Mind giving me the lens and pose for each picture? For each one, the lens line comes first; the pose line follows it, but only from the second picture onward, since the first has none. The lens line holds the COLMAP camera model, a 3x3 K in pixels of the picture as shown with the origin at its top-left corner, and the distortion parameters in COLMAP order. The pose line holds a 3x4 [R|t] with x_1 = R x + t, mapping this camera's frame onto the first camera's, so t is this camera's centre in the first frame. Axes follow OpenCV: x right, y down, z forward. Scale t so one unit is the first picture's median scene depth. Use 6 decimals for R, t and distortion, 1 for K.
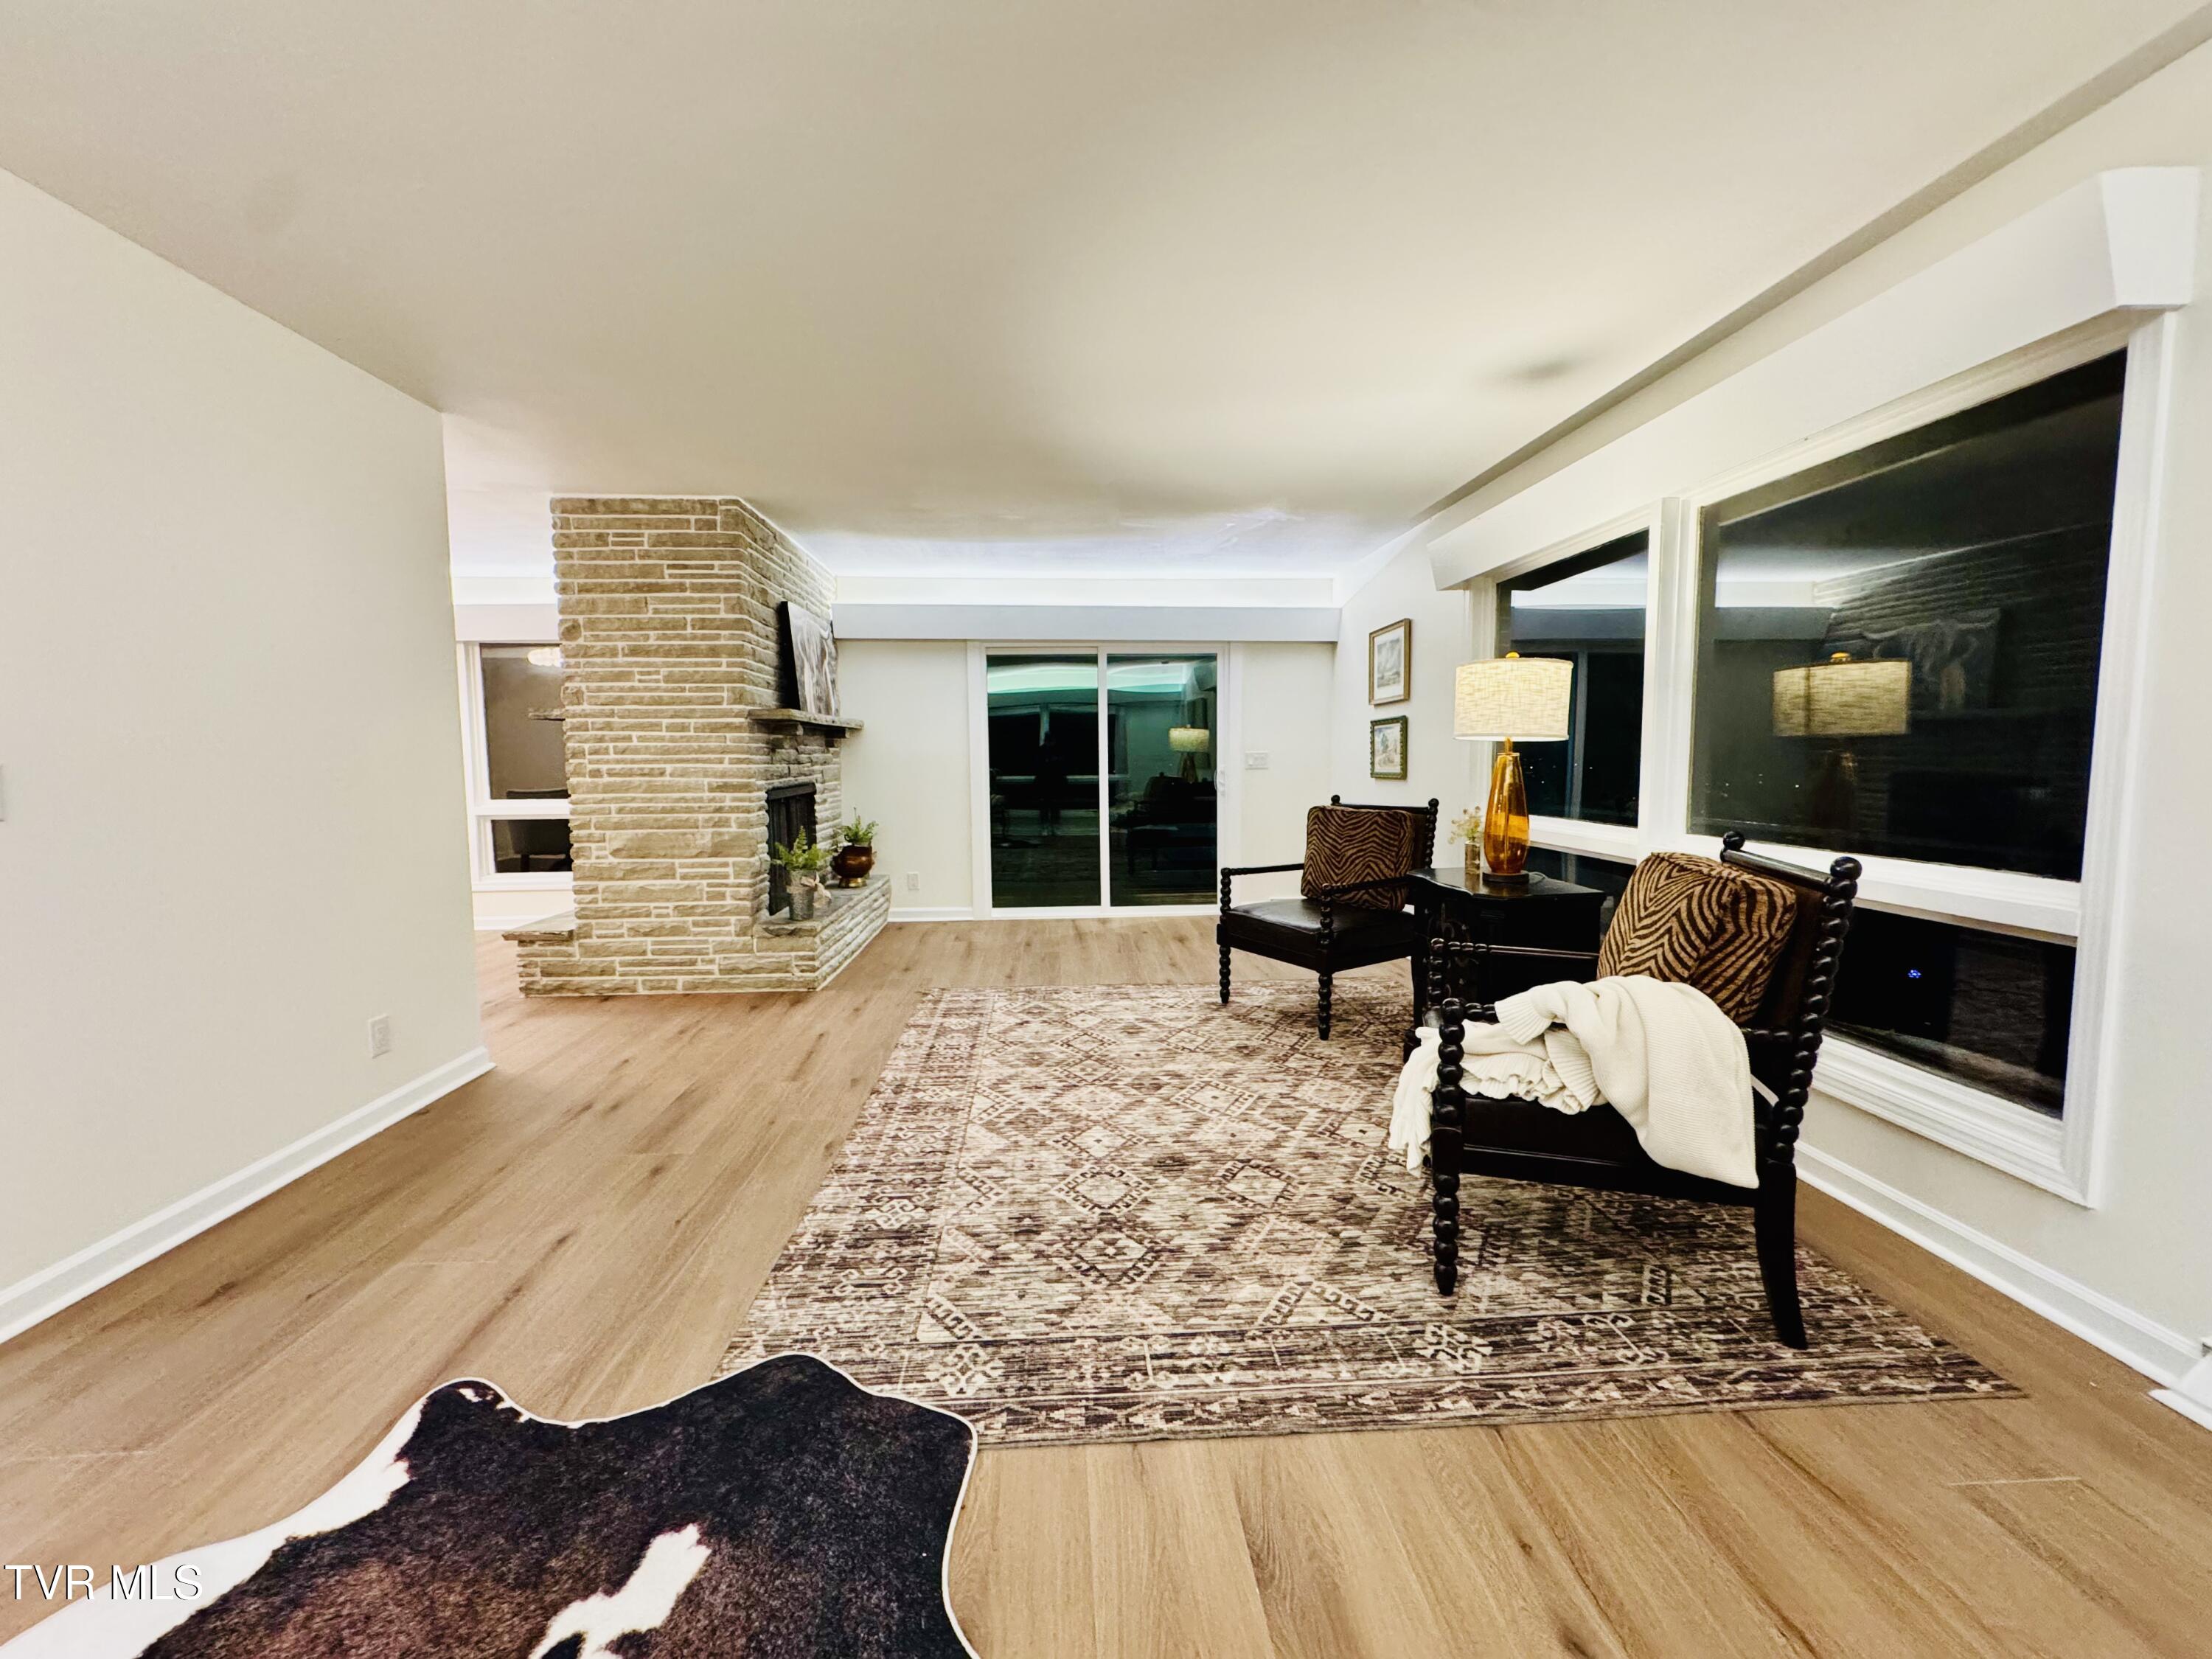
lens RADIAL K [[882.9, 0, 1106.0], [0, 882.9, 826.6], [0, 0, 1]] dist [-0.006275, 0.001226]
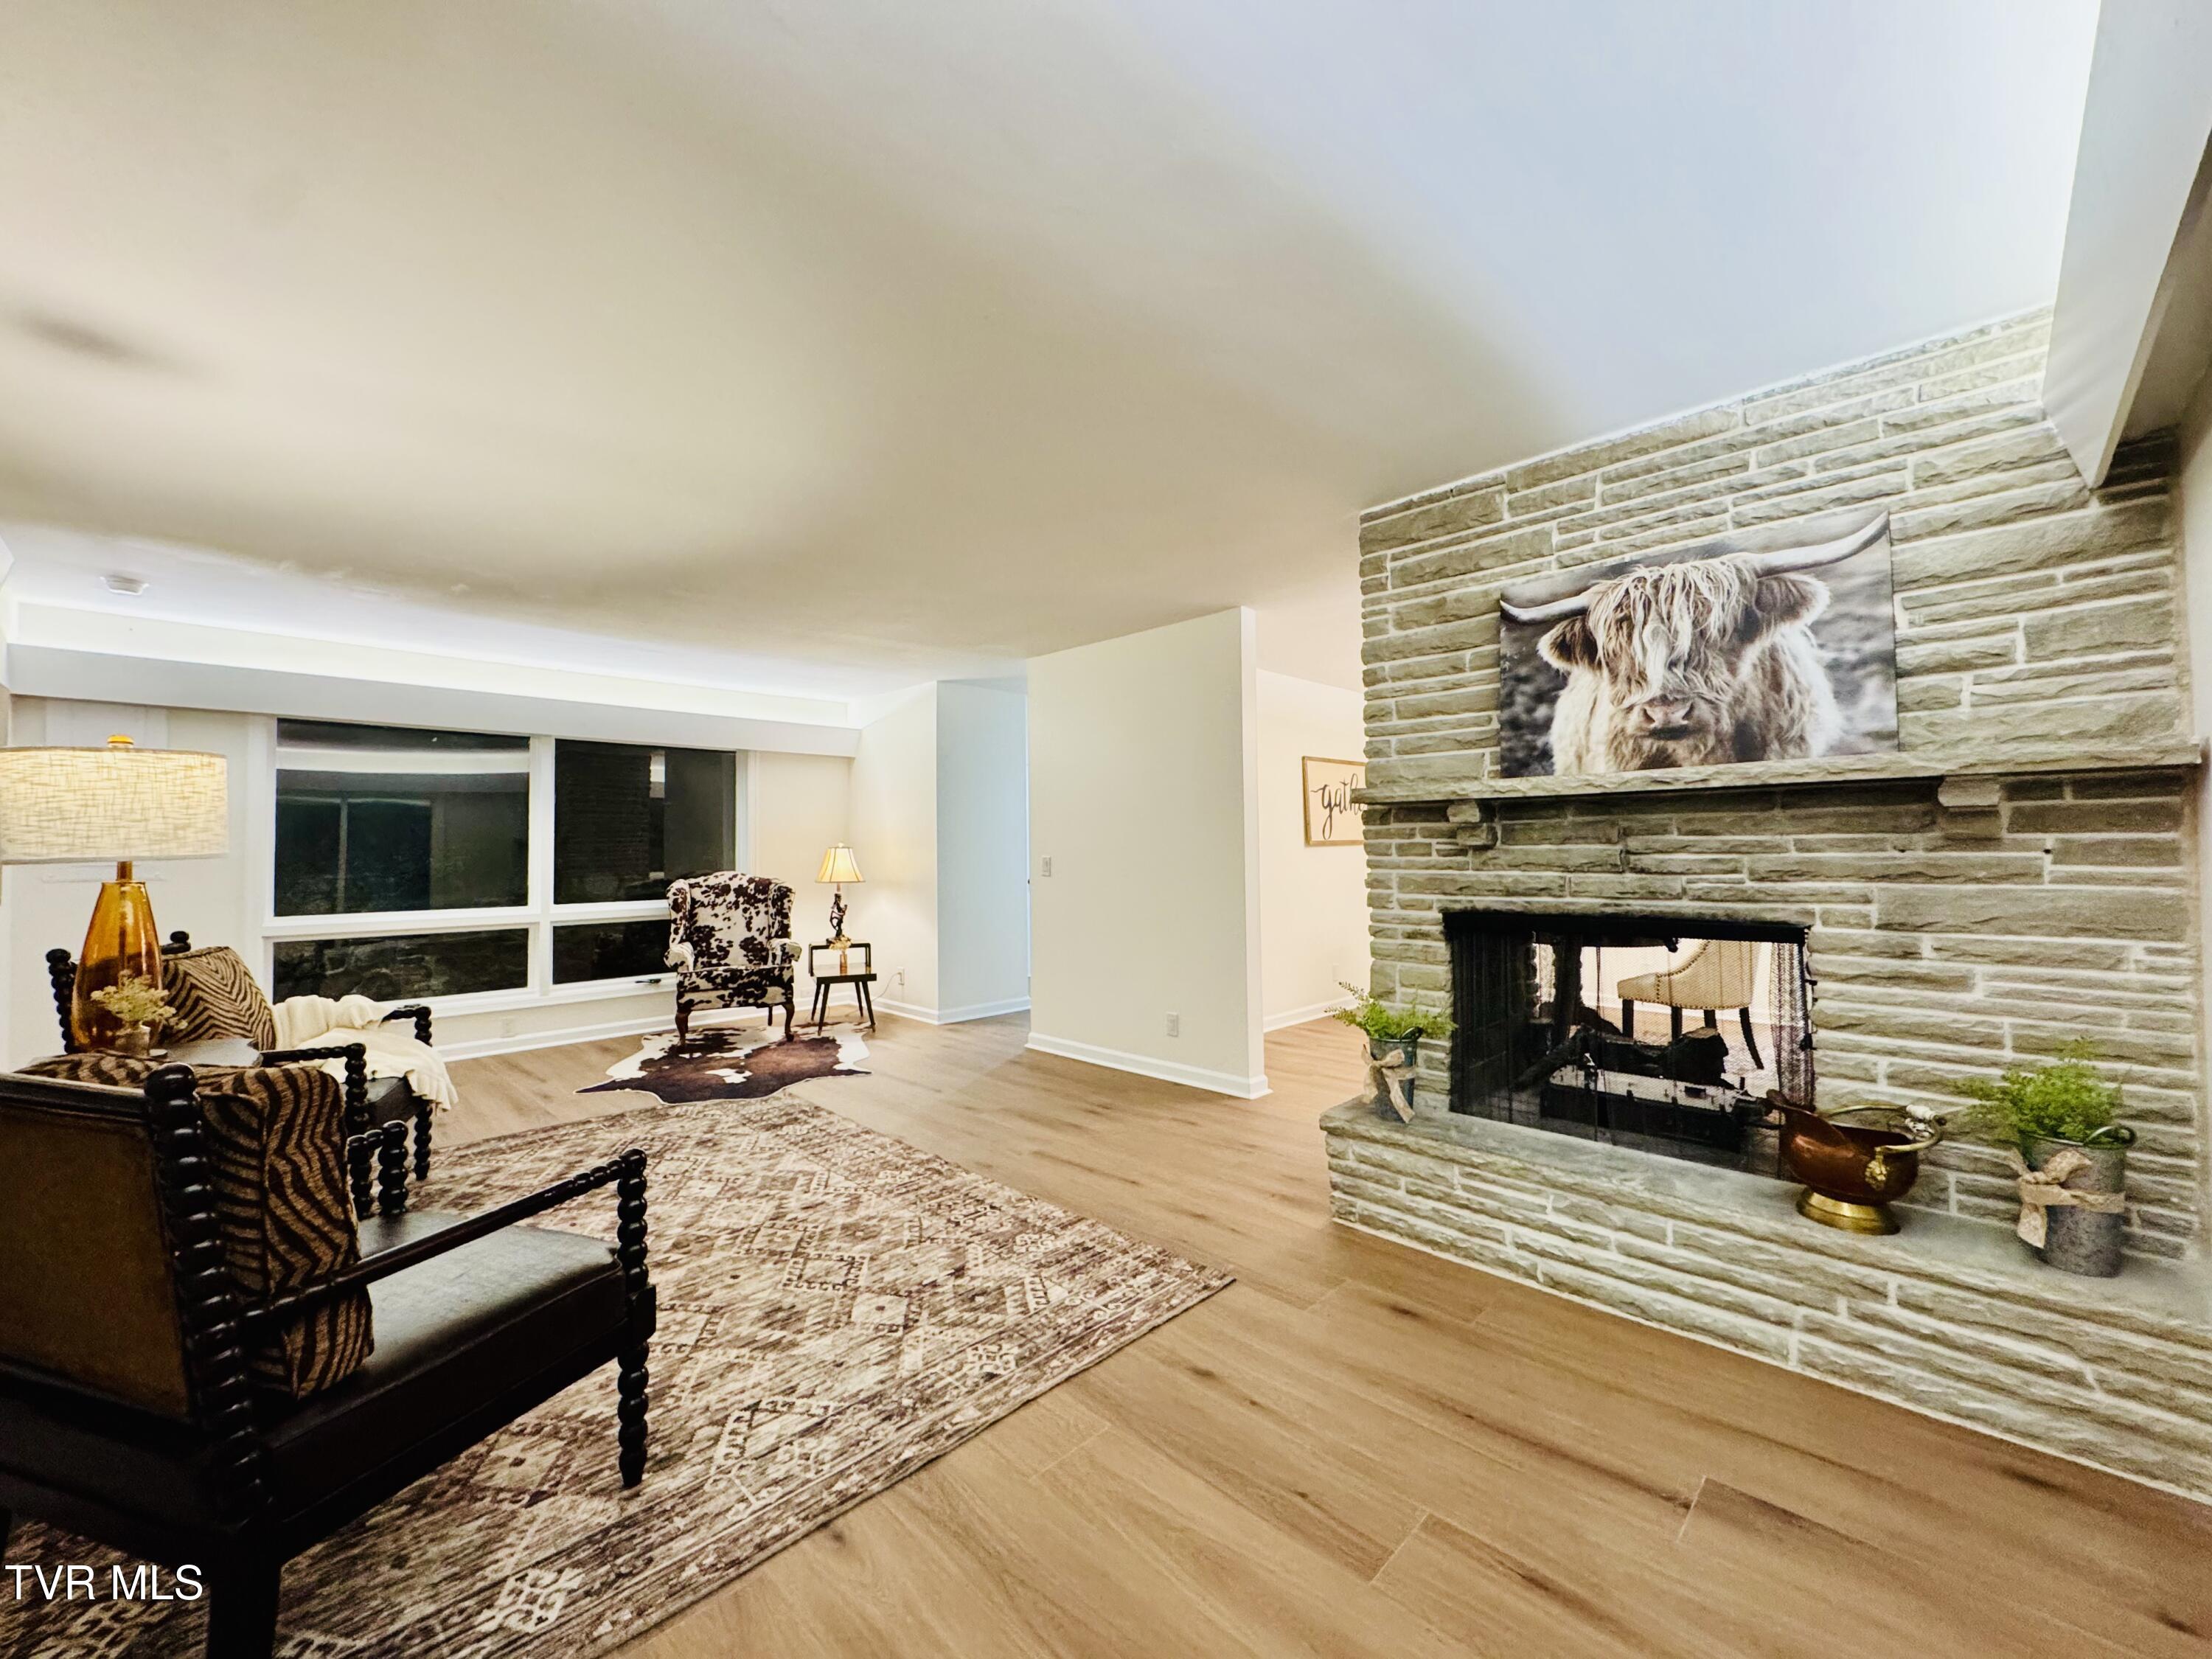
lens RADIAL K [[882.9, 0, 1109.2], [0, 882.9, 824.2], [0, 0, 1]] dist [-0.006275, 0.001226]
pose [[-0.744567, -0.002234, -0.667544, 0.360157], [-0.038108, 0.998506, 0.039162, -0.193998], [0.666460, 0.054597, -0.743539, 2.120727]]
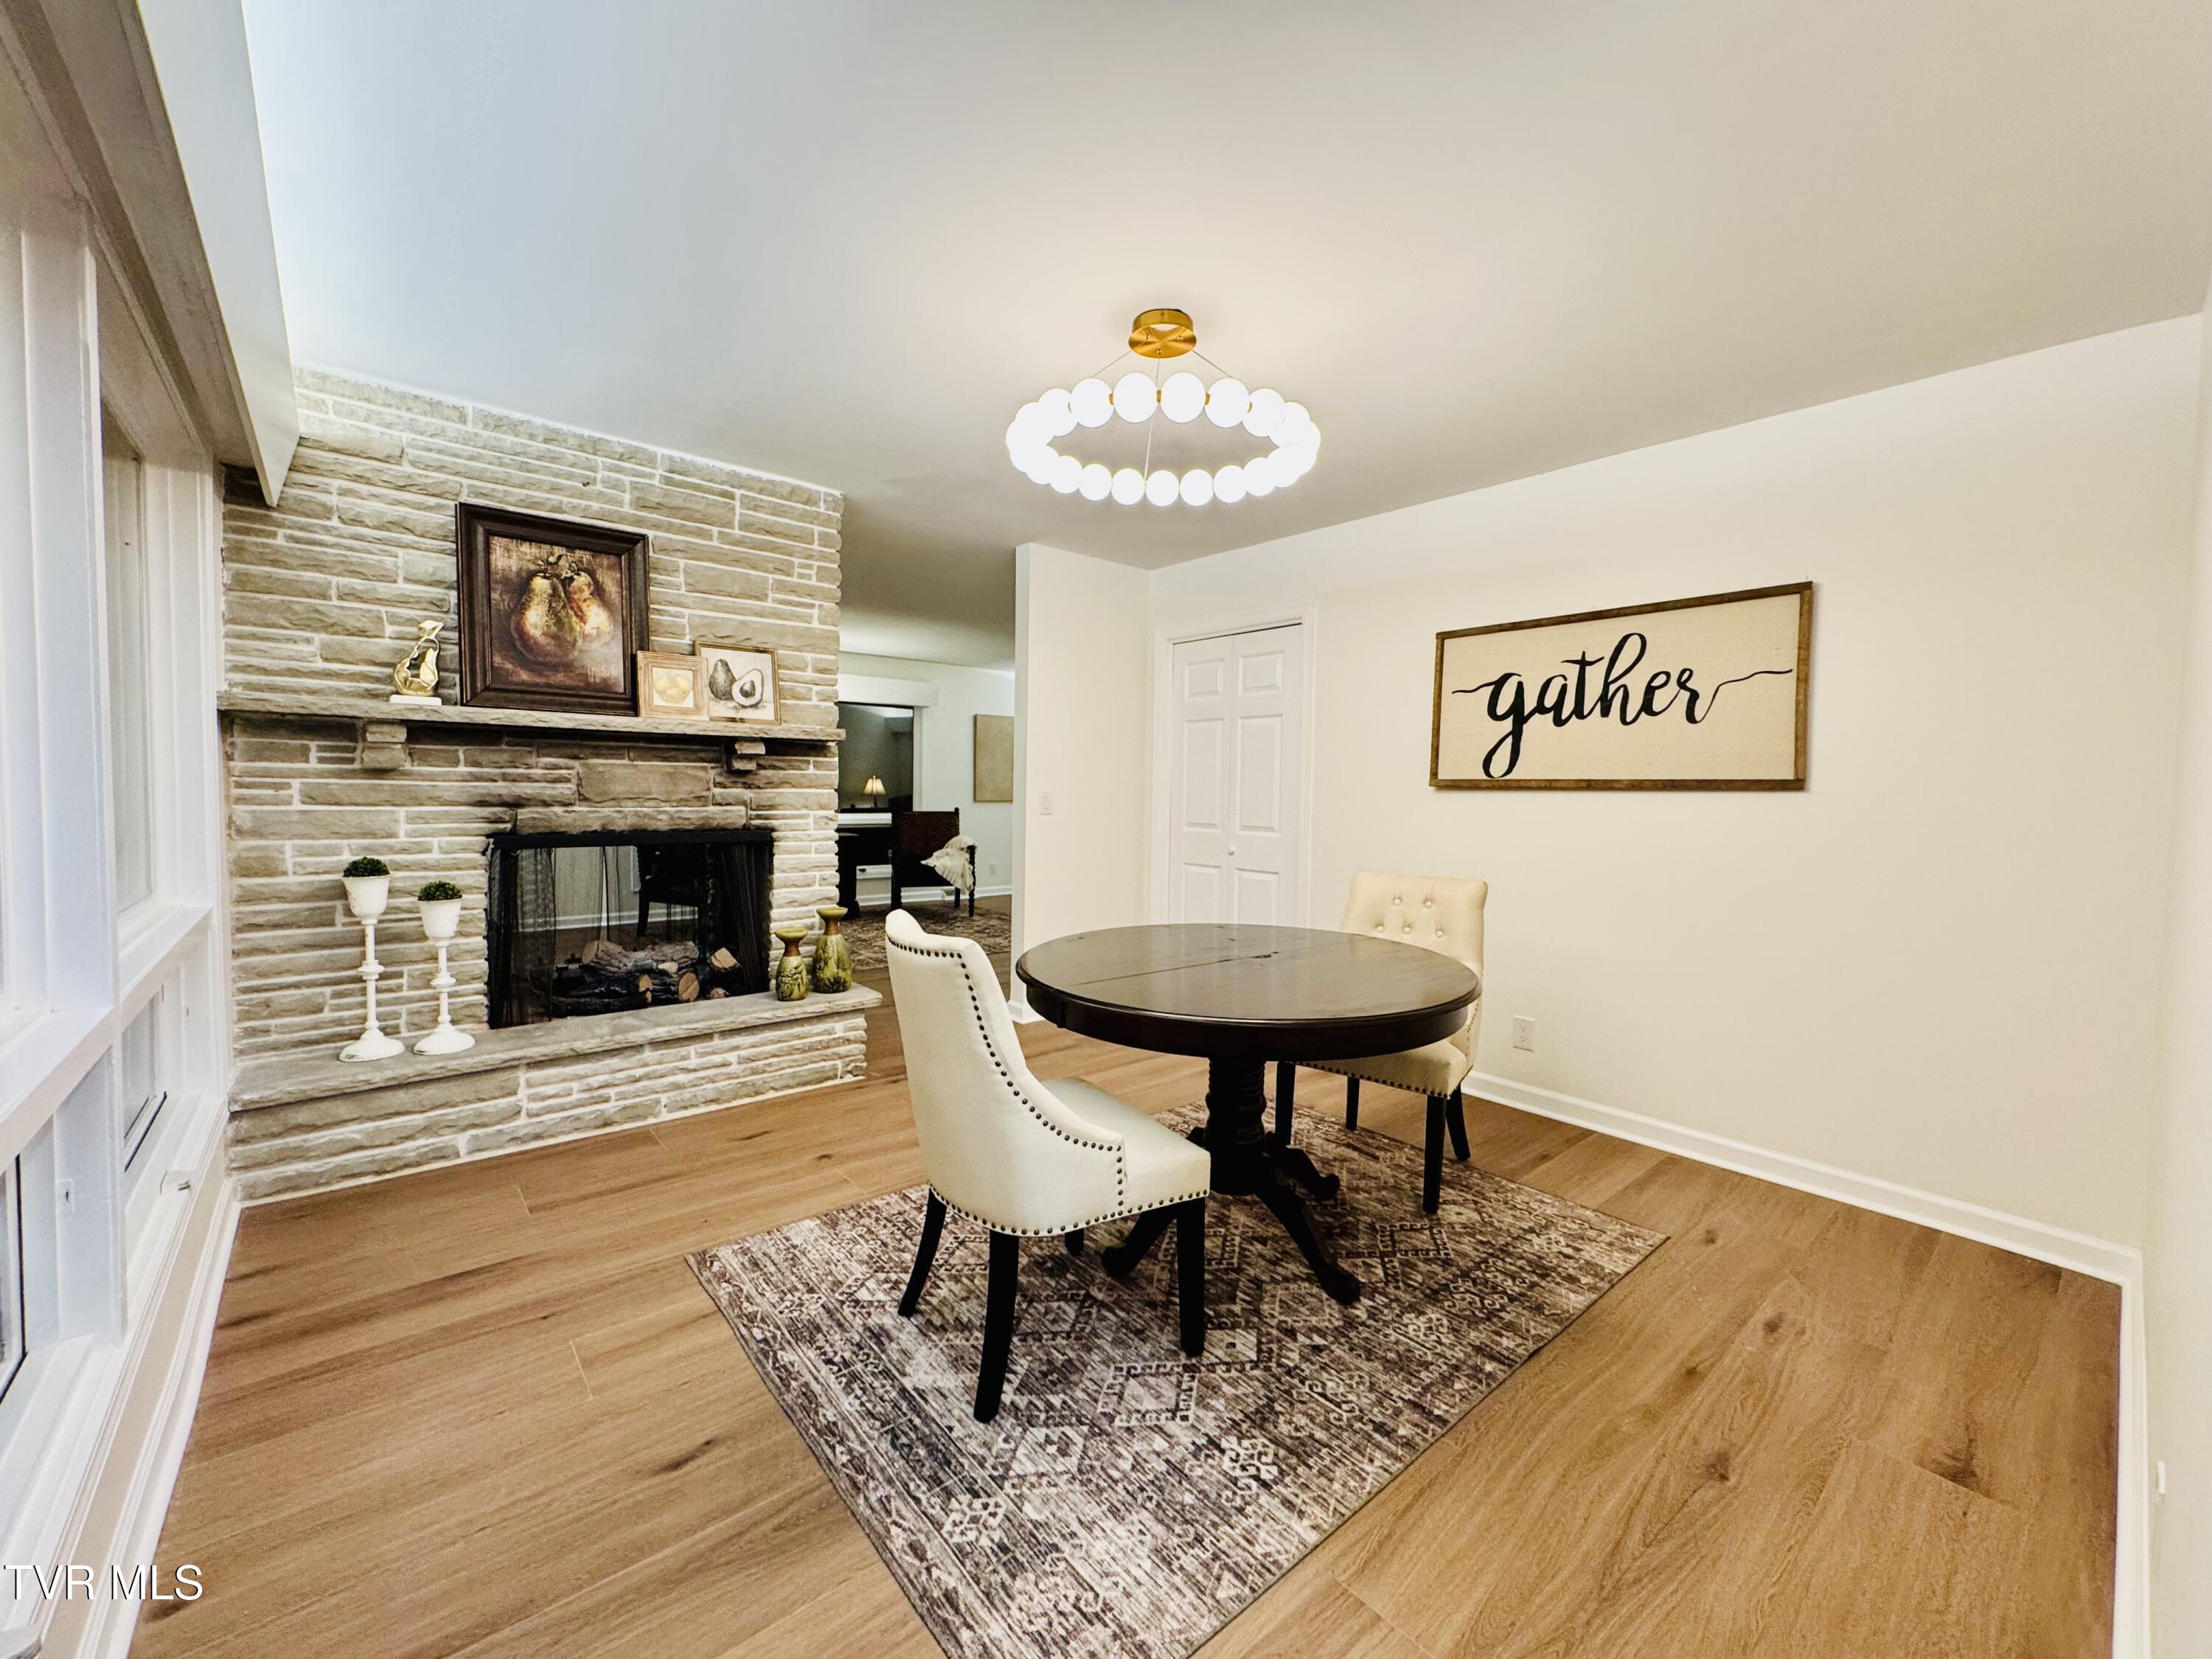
lens RADIAL K [[882.9, 0, 1104.3], [0, 882.9, 829.8], [0, 0, 1]] dist [-0.006275, 0.001226]
pose [[-0.599005, -0.042999, 0.799590, -2.227200], [0.052322, 0.994321, 0.092667, -0.156161], [-0.799034, 0.097345, -0.593354, 1.972881]]
